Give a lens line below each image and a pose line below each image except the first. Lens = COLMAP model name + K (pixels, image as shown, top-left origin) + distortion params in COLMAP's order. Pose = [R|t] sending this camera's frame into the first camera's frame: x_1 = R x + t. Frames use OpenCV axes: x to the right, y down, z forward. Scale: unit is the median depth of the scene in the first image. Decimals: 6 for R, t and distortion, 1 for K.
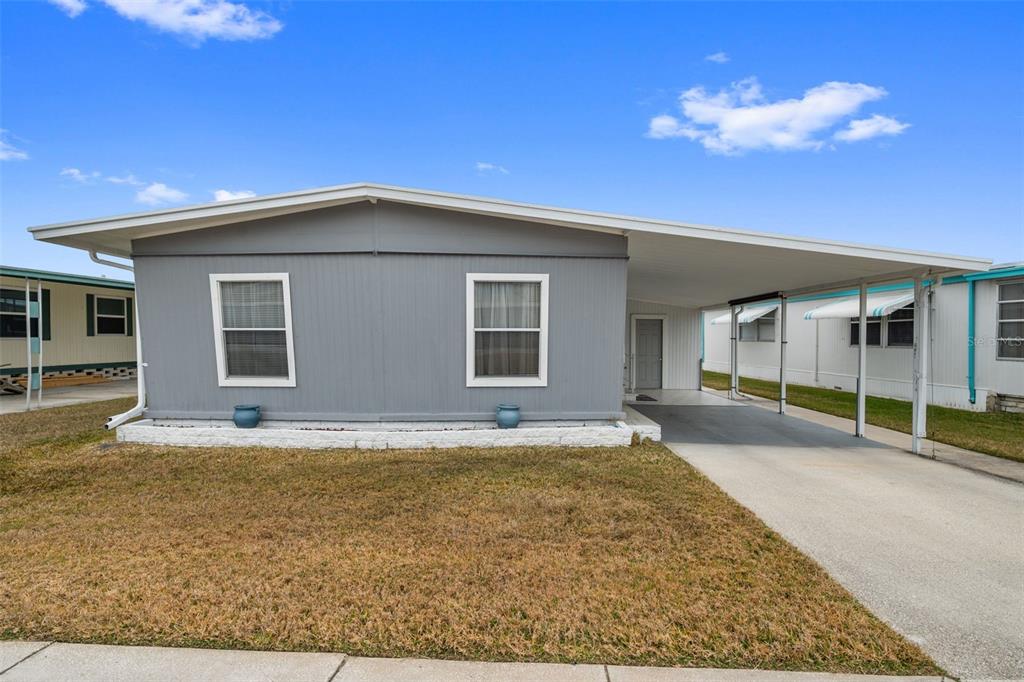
lens RADIAL K [[521.8, 0, 515.3], [0, 521.8, 342.8], [0, 0, 1]] dist [0.001221, -0.000126]
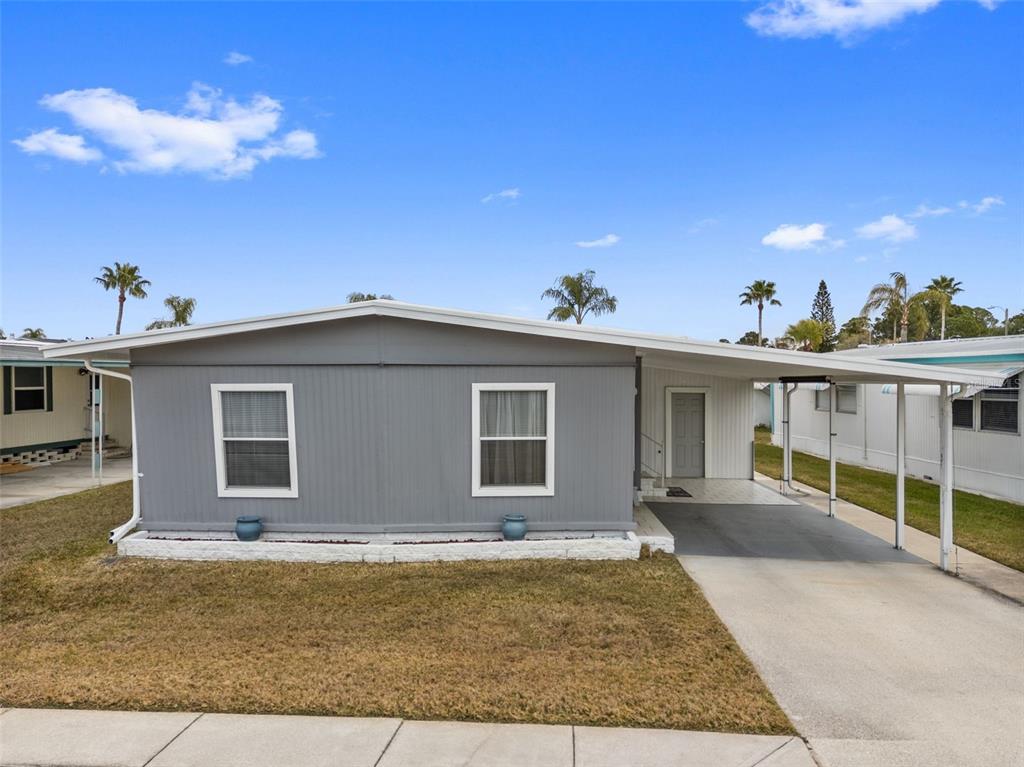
lens RADIAL K [[749.4, 0, 514.0], [0, 749.4, 377.5], [0, 0, 1]] dist [0.090933, -0.085916]
pose [[0.999760, -0.002388, -0.021783, 0.017122], [0.002194, 0.999958, -0.008912, -0.129344], [0.021803, 0.008862, 0.999723, -0.420013]]
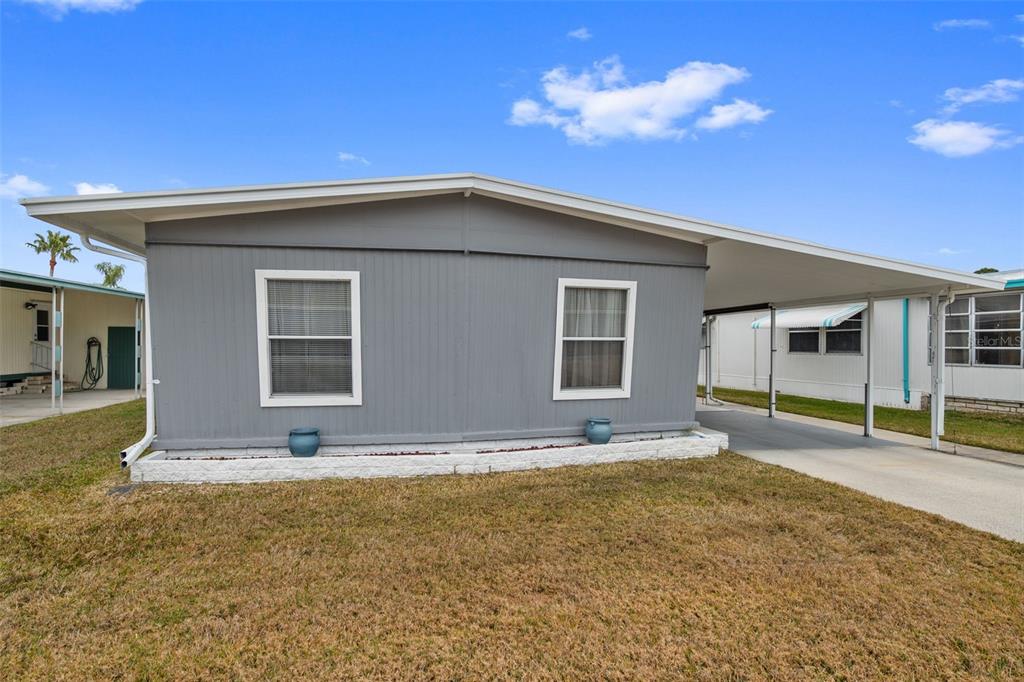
lens RADIAL K [[530.3, 0, 516.1], [0, 530.3, 342.7], [0, 0, 1]] dist [-0.001230, -0.001649]
pose [[0.972256, 0.001089, 0.233918, -0.382497], [0.001783, 0.999926, -0.012065, -0.006542], [-0.233914, 0.012147, 0.972181, 0.099531]]
